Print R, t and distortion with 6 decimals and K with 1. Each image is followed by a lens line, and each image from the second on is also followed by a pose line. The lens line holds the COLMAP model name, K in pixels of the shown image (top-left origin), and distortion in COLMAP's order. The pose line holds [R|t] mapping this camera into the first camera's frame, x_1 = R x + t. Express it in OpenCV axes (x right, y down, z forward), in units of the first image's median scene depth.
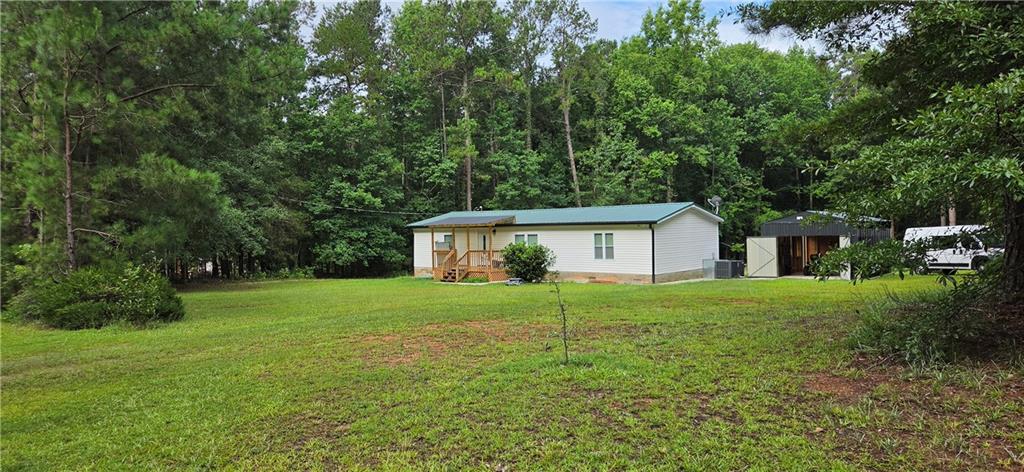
lens RADIAL K [[694.3, 0, 514.7], [0, 694.3, 235.7], [0, 0, 1]] dist [0.072702, -0.061779]
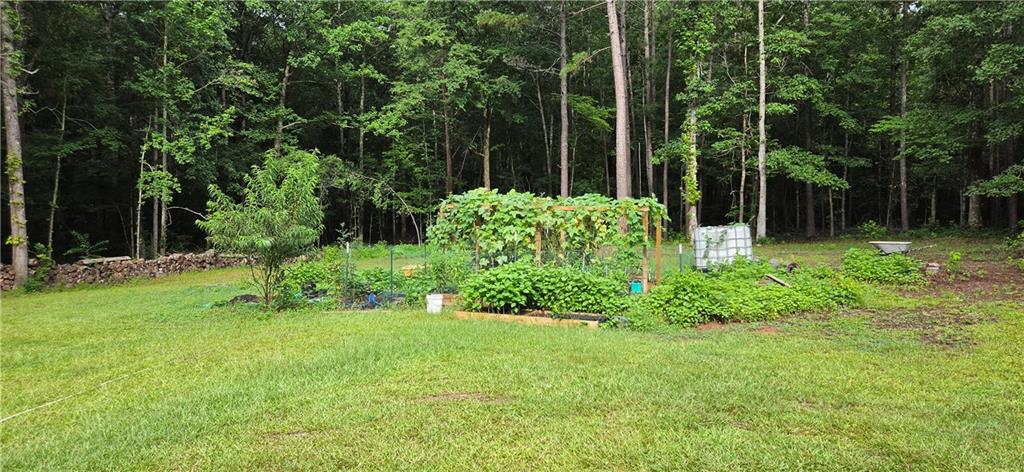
lens RADIAL K [[694.3, 0, 509.9], [0, 694.3, 229.3], [0, 0, 1]] dist [0.072702, -0.061779]
pose [[0.805925, -0.000516, 0.592017, 0.194259], [-0.017375, 0.999548, 0.024525, 0.009127], [-0.591763, -0.030052, 0.805552, 0.508374]]
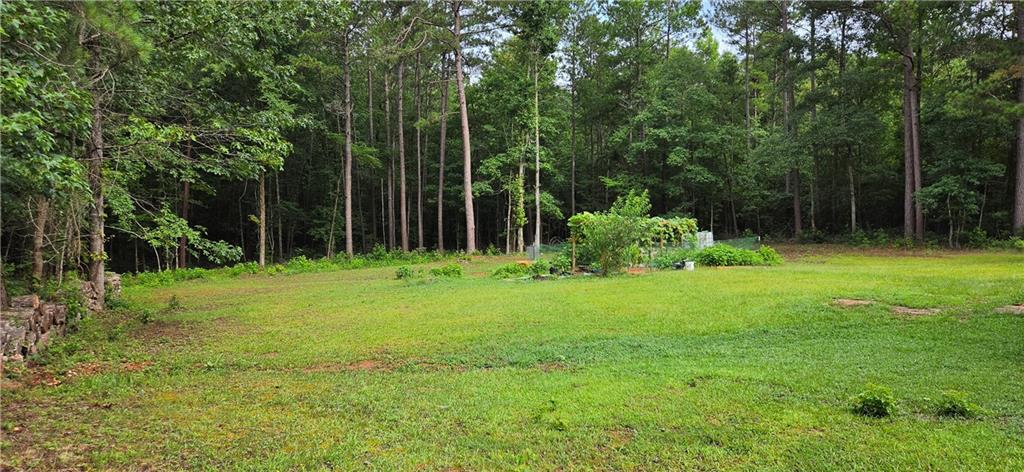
lens RADIAL K [[694.3, 0, 519.3], [0, 694.3, 238.5], [0, 0, 1]] dist [0.072702, -0.061779]
pose [[0.136359, 0.019023, 0.990477, -0.078585], [-0.001763, 0.999819, -0.018959, 0.024710], [-0.990658, 0.000839, 0.136368, 0.691318]]
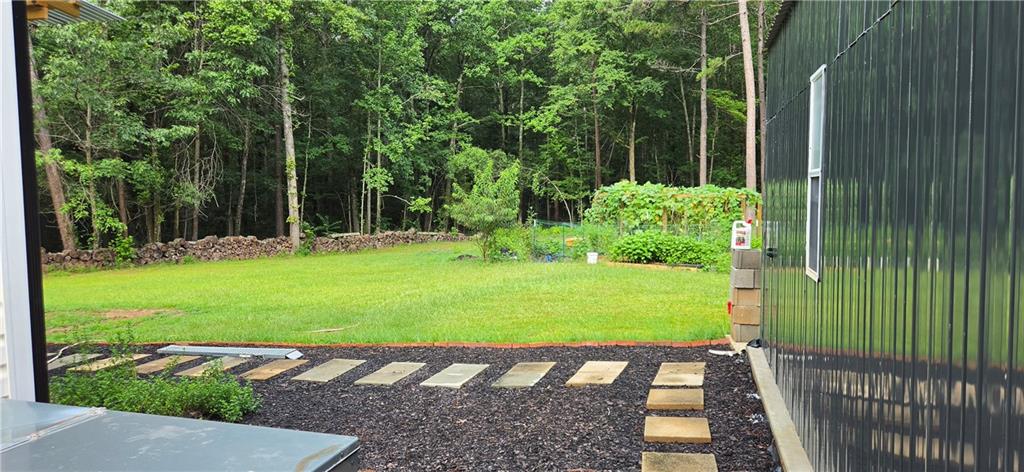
lens RADIAL K [[694.3, 0, 511.6], [0, 694.3, 247.0], [0, 0, 1]] dist [0.072702, -0.061779]
pose [[0.910201, -0.018582, 0.413751, 0.143981], [-0.013166, 0.997190, 0.073750, 0.008399], [-0.413958, -0.072575, 0.907398, 0.430471]]
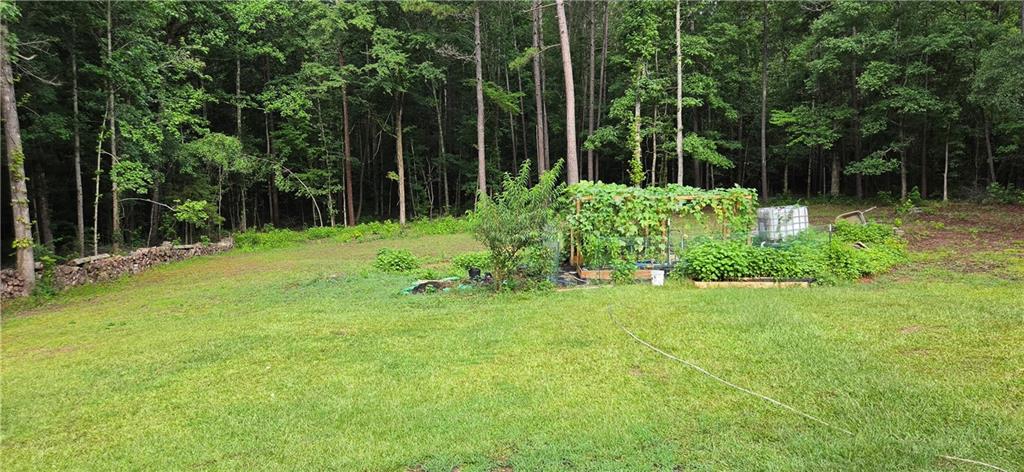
lens RADIAL K [[694.3, 0, 508.9], [0, 694.3, 235.0], [0, 0, 1]] dist [0.072702, -0.061779]
pose [[0.580829, -0.064108, 0.811497, 0.077380], [0.006615, 0.997233, 0.074046, 0.001803], [-0.813998, -0.037640, 0.579646, 0.565295]]
